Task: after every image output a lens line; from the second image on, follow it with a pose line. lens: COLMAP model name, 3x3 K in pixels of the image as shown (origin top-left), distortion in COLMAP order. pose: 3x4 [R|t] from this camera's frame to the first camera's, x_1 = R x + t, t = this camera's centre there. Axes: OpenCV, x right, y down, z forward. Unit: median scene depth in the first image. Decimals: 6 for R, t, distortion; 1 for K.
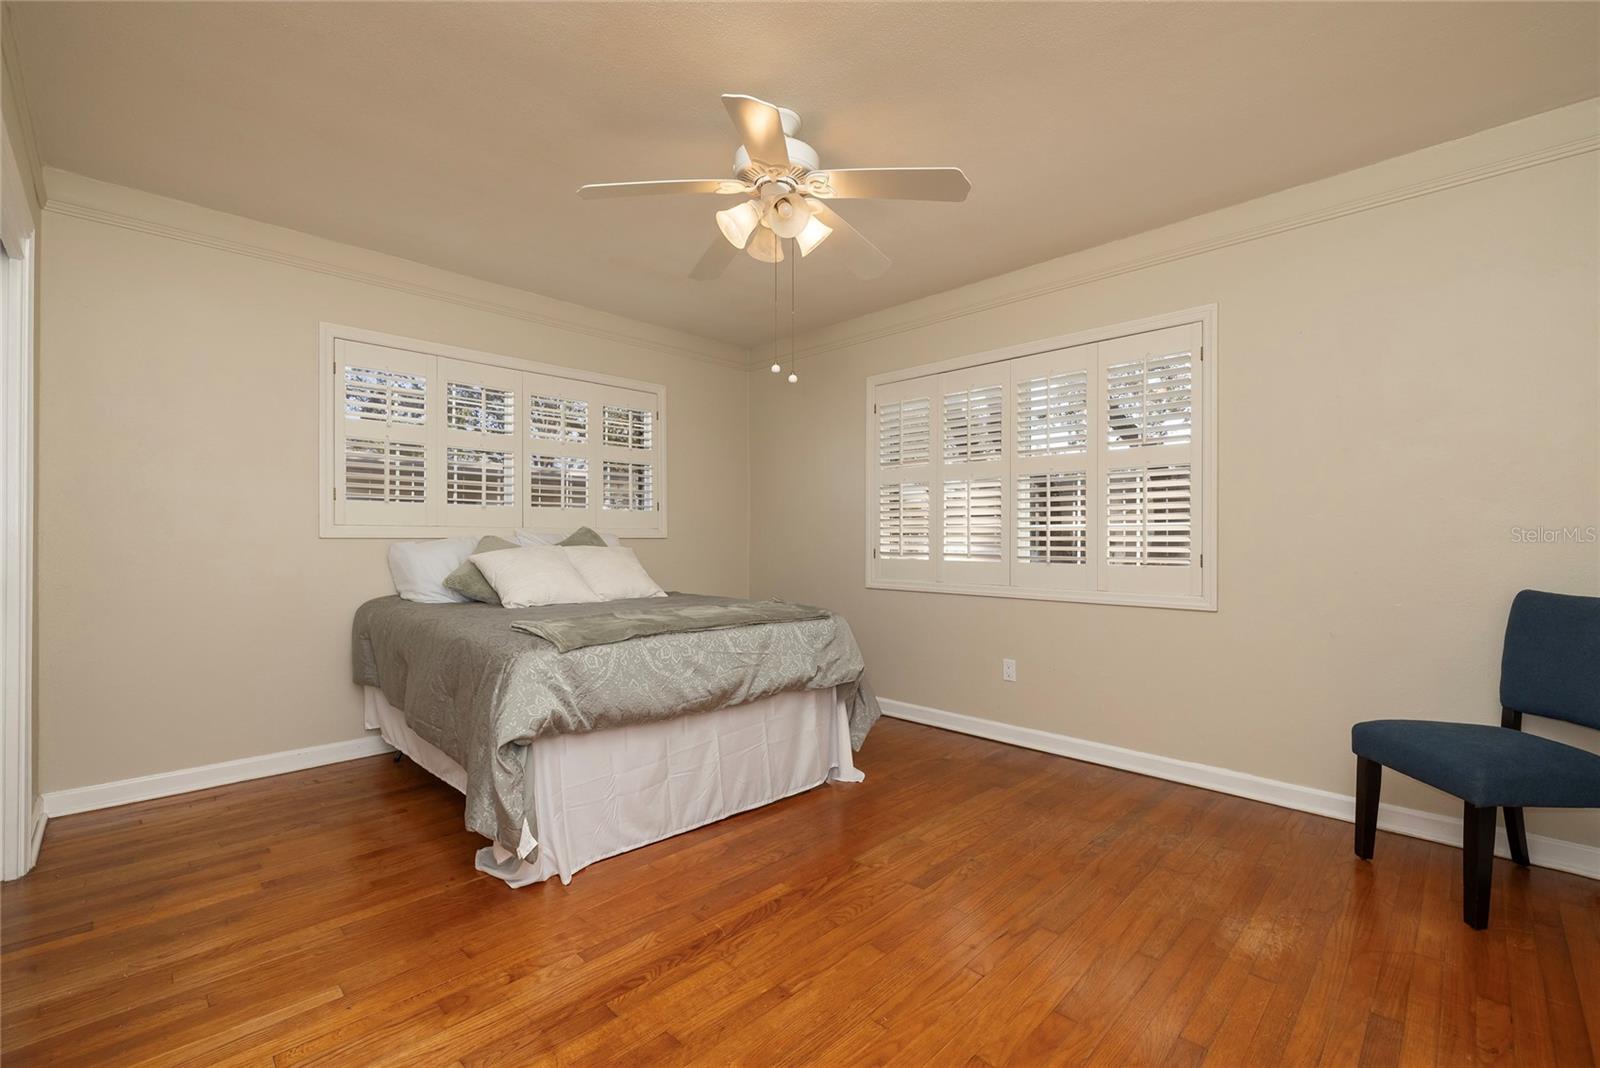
lens RADIAL K [[676.6, 0, 780.1], [0, 676.6, 532.1], [0, 0, 1]] dist [-0.000615, 0.000013]
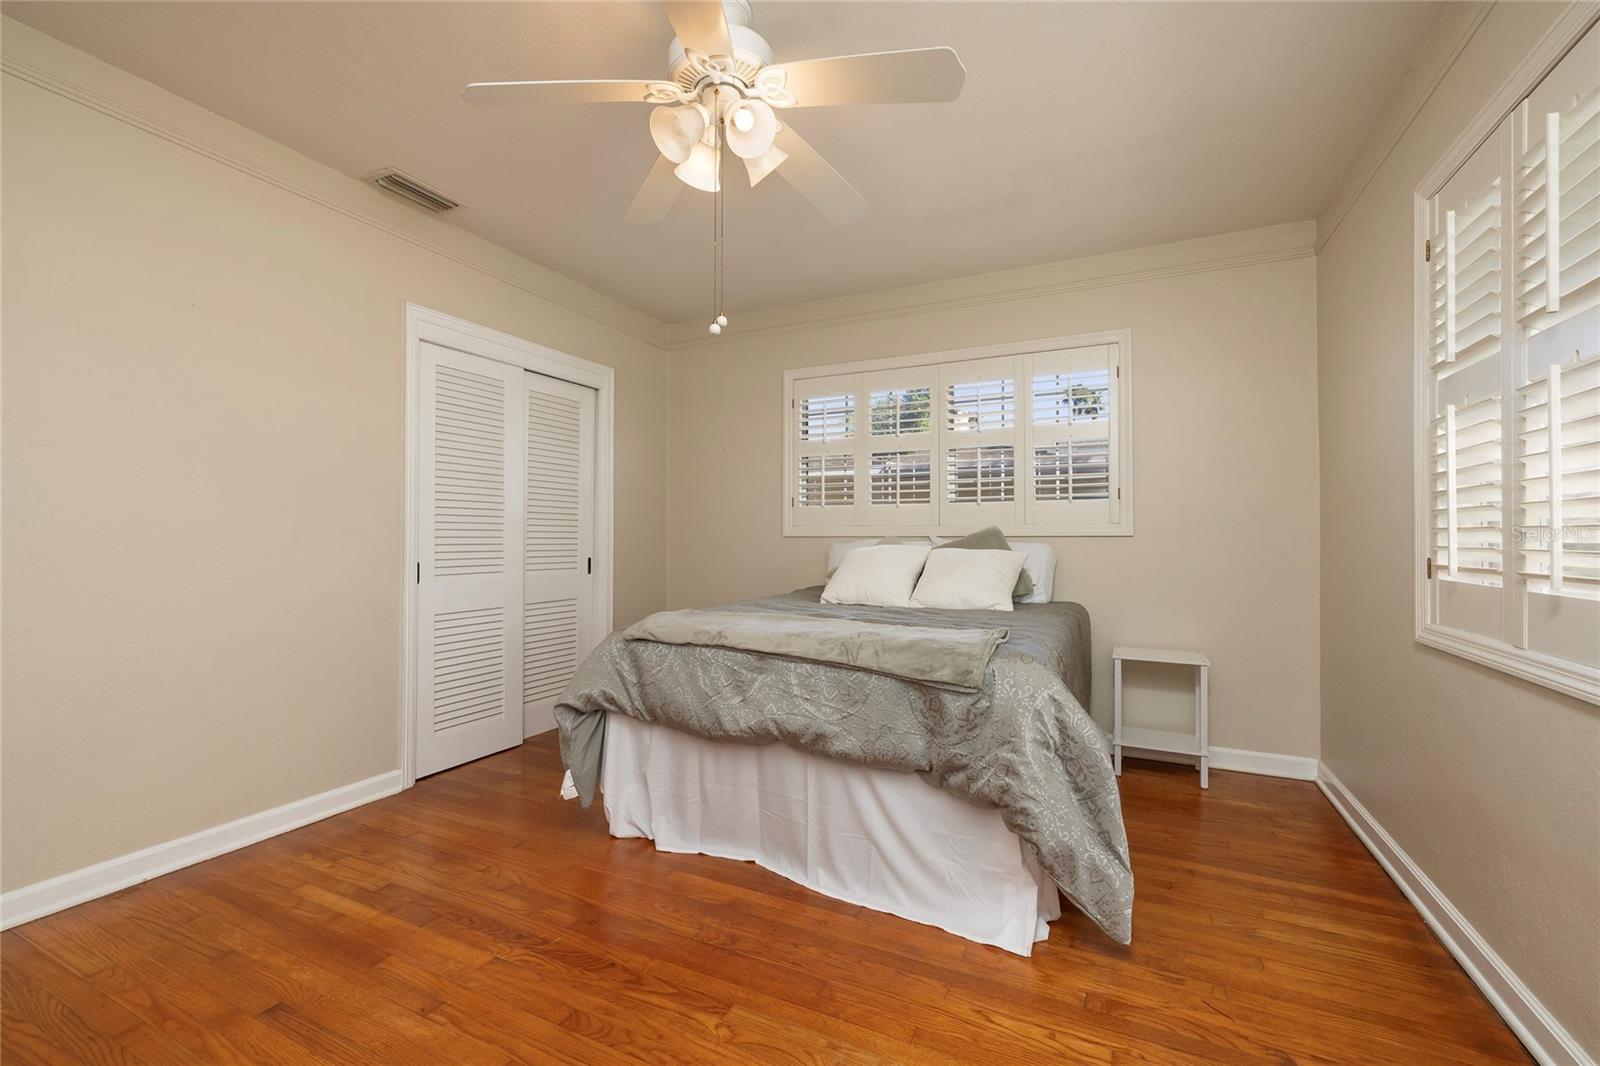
lens RADIAL K [[672.7, 0, 795.9], [0, 672.7, 531.6], [0, 0, 1]] dist [0.000235, -0.000066]
pose [[0.340731, -0.007485, -0.940131, 0.420605], [0.010889, 0.999933, -0.004014, 0.004171], [0.940098, -0.008869, 0.340789, 0.452163]]
